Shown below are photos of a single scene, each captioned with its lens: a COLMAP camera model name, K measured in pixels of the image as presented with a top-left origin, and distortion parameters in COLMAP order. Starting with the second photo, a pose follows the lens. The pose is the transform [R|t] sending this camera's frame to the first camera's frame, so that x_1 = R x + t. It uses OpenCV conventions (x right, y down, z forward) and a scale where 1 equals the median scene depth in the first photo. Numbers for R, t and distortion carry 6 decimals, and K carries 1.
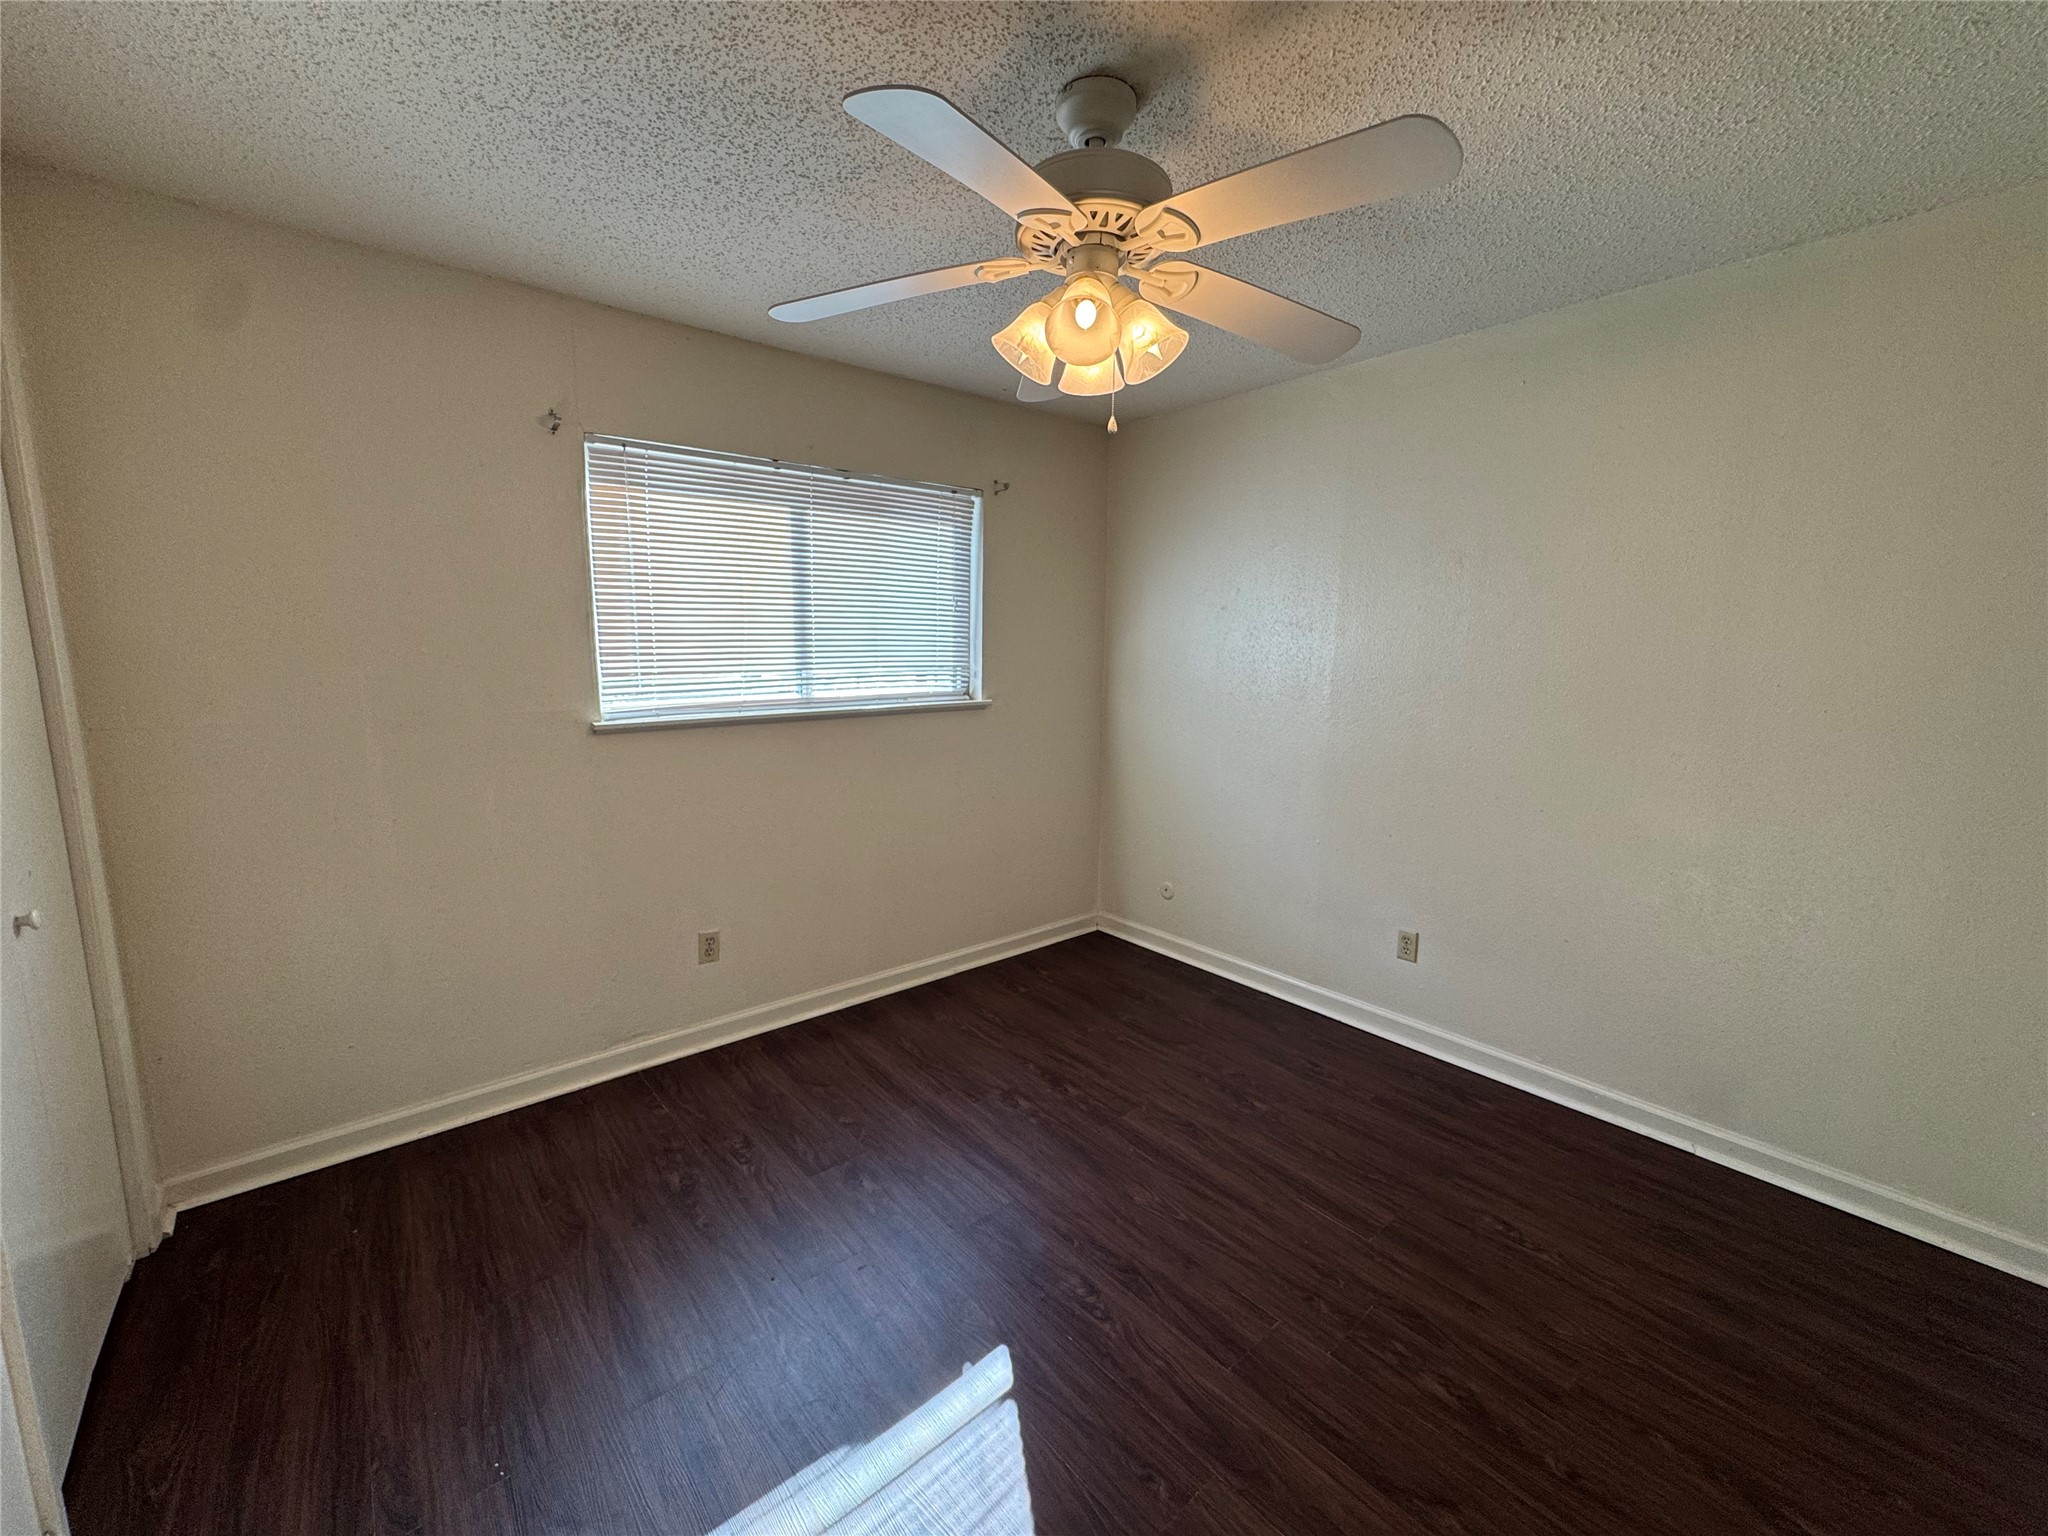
lens RADIAL K [[816.5, 0, 1024.0], [0, 816.5, 768.0], [0, 0, 1]] dist [-0.002974, 0.000309]
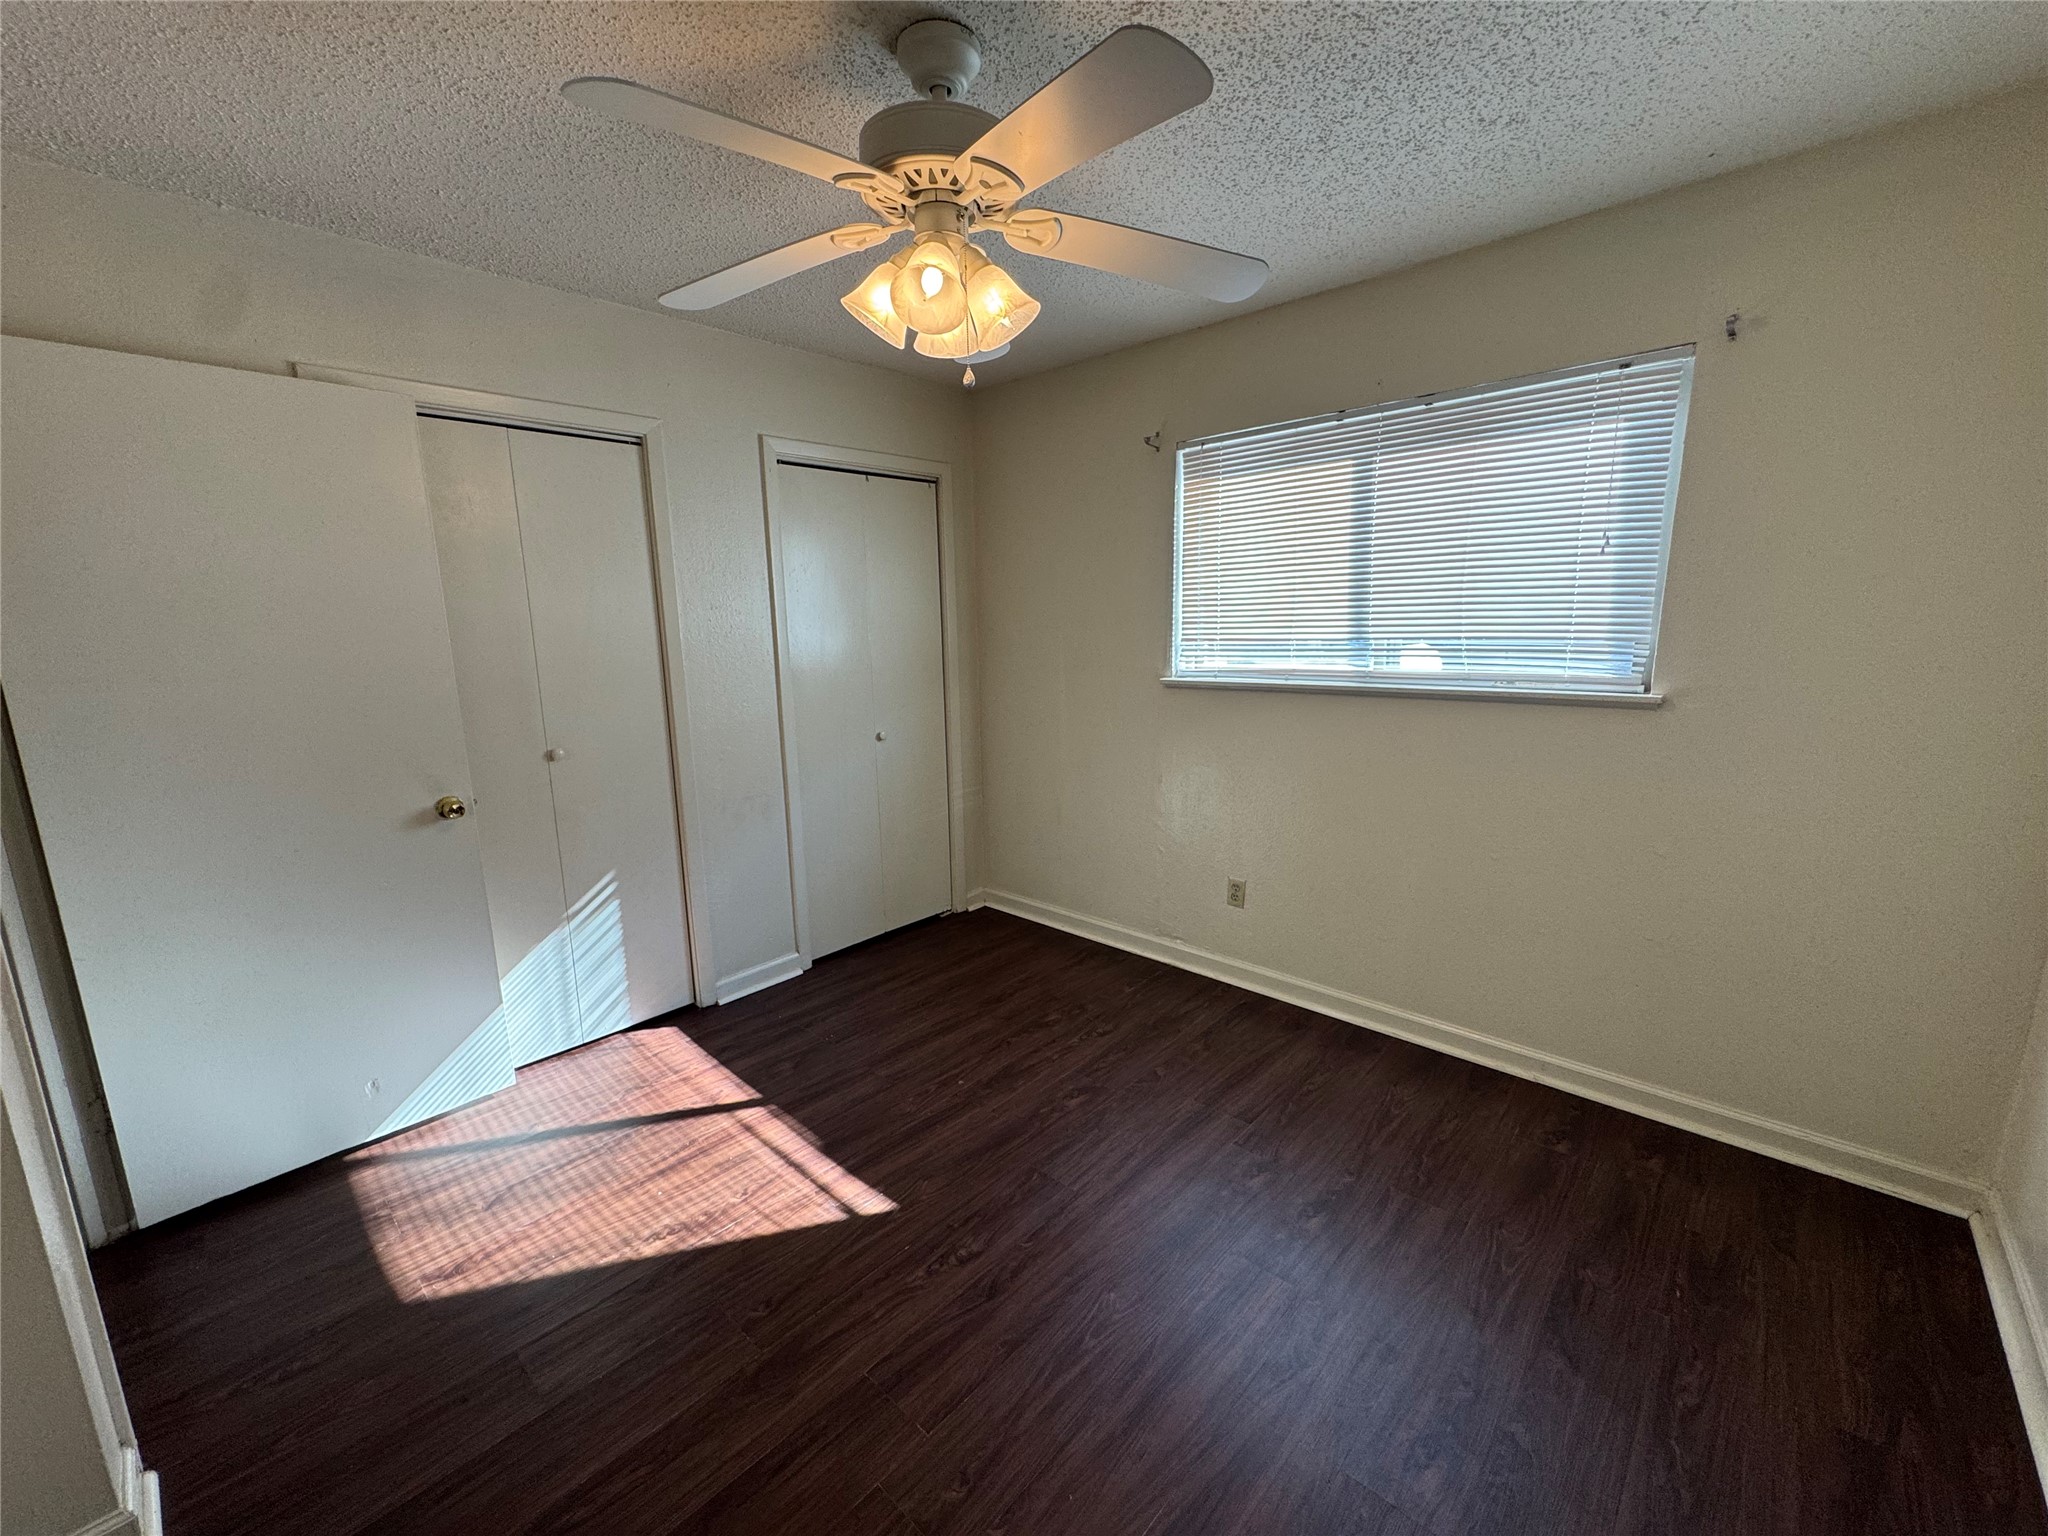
lens RADIAL K [[816.5, 0, 1024.0], [0, 816.5, 768.0], [0, 0, 1]] dist [-0.002974, 0.000309]
pose [[0.122626, 0.174194, -0.977046, 0.769456], [-0.129016, 0.978920, 0.158336, -0.099578], [0.984031, 0.106638, 0.142514, 0.683412]]
